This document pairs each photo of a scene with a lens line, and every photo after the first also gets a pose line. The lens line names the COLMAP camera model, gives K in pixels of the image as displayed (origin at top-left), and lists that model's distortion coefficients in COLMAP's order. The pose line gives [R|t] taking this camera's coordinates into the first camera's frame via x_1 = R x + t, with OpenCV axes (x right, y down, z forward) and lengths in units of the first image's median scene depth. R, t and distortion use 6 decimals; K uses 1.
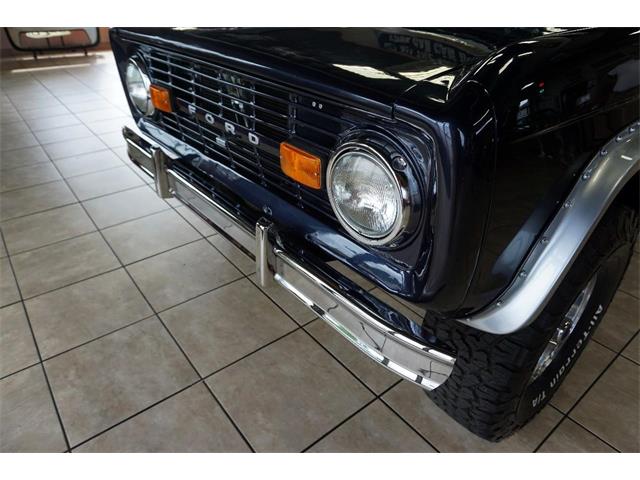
lens RADIAL K [[425.9, 0, 322.8], [0, 425.9, 239.2], [0, 0, 1]] dist [-0.038722, 0.028109]
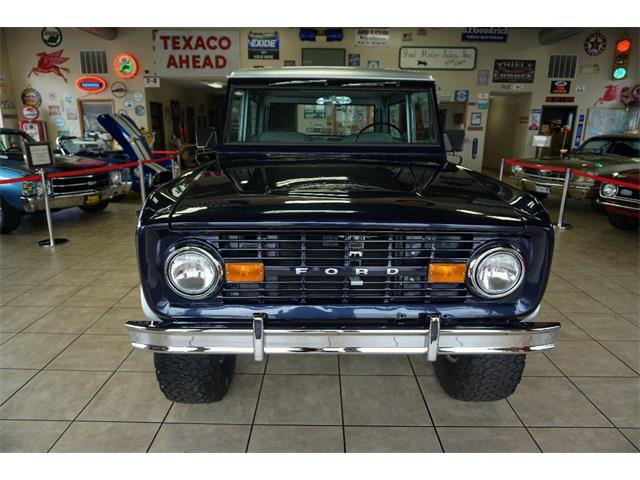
lens RADIAL K [[425.9, 0, 315.6], [0, 425.9, 236.7], [0, 0, 1]] dist [-0.038722, 0.028109]
pose [[0.641364, -0.198930, 0.740999, -1.088826], [0.400340, 0.910669, -0.102030, -0.228470], [-0.654508, 0.362090, 0.663710, 0.092931]]
